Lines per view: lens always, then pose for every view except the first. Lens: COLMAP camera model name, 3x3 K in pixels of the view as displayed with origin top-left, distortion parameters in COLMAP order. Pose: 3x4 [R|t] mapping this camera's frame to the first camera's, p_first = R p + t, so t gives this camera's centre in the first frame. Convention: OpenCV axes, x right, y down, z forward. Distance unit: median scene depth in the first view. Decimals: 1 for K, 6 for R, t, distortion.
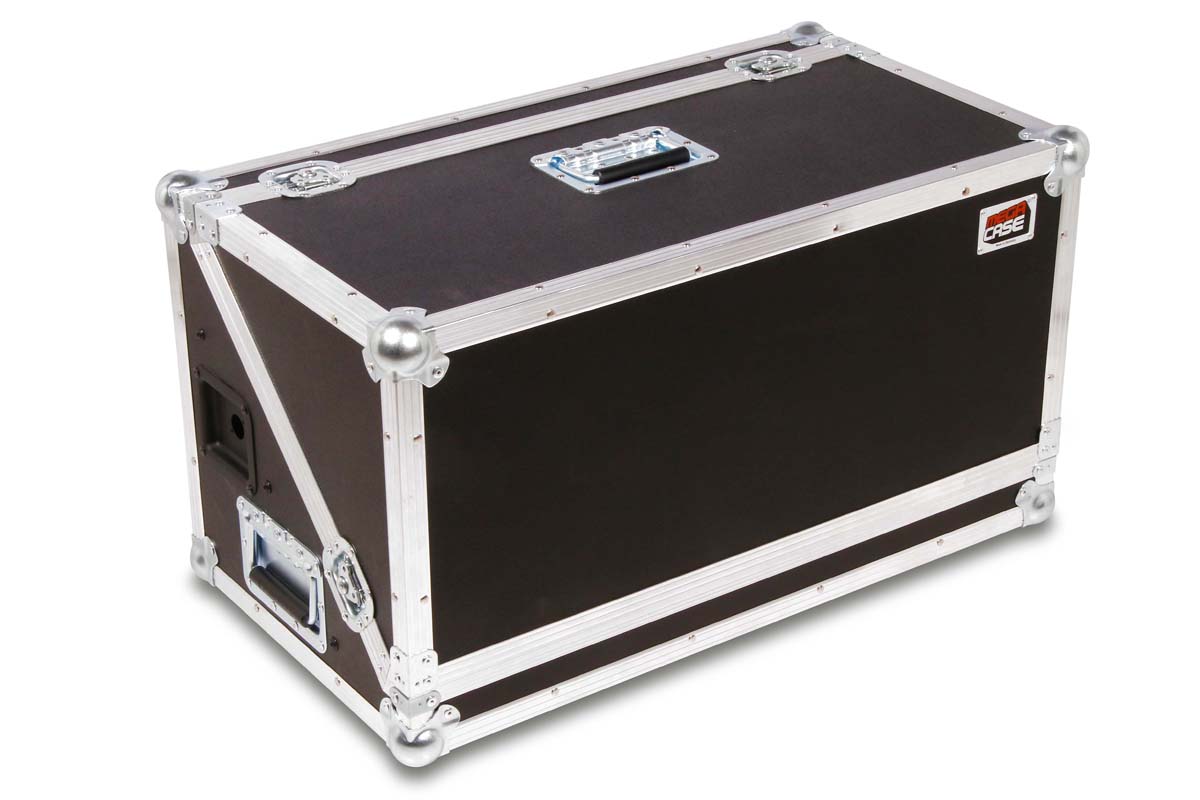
lens RADIAL K [[2428.8, 0, 568.0], [0, 2428.8, 405.2], [0, 0, 1]] dist [0.311643, 0.000000]
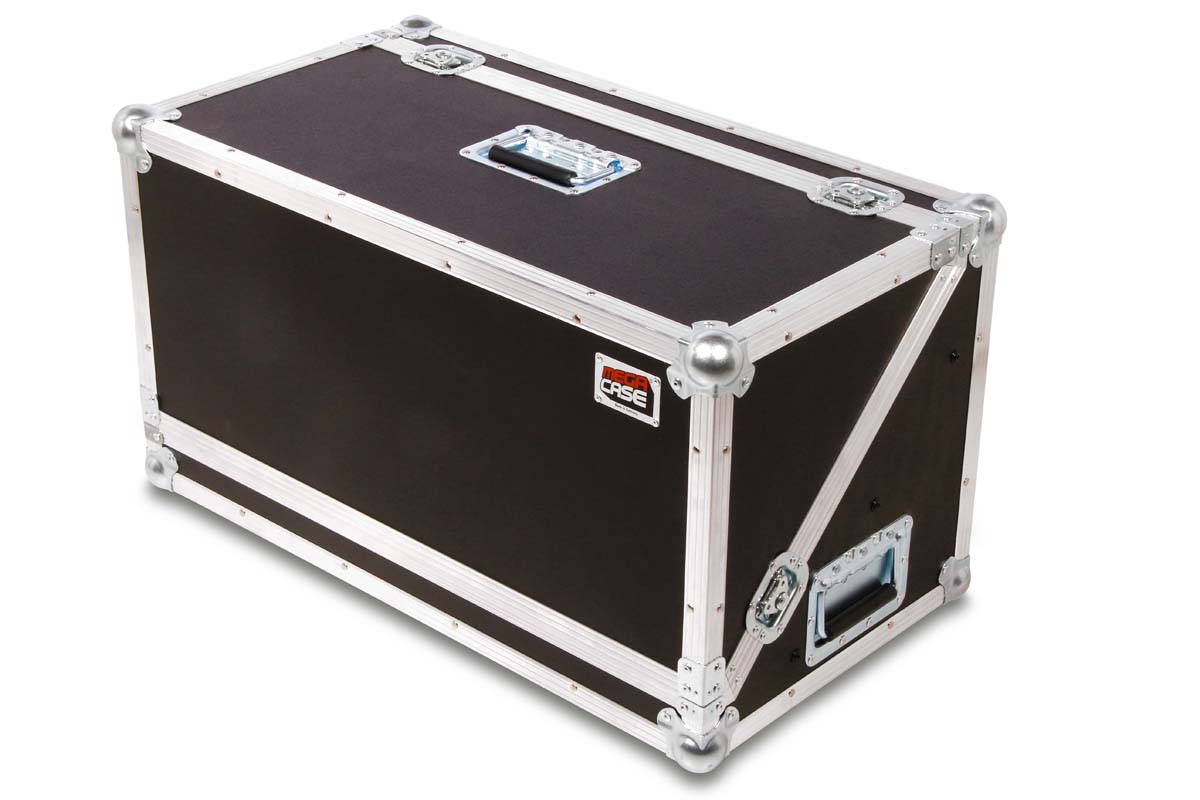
lens RADIAL K [[2428.8, 0, 585.2], [0, 2428.8, 375.1], [0, 0, 1]] dist [0.311643, 0.000000]
pose [[0.225357, 0.450511, -0.863860, 0.942568], [-0.449566, 0.834713, 0.318032, -0.354602], [0.864352, 0.316691, 0.390643, 0.639461]]
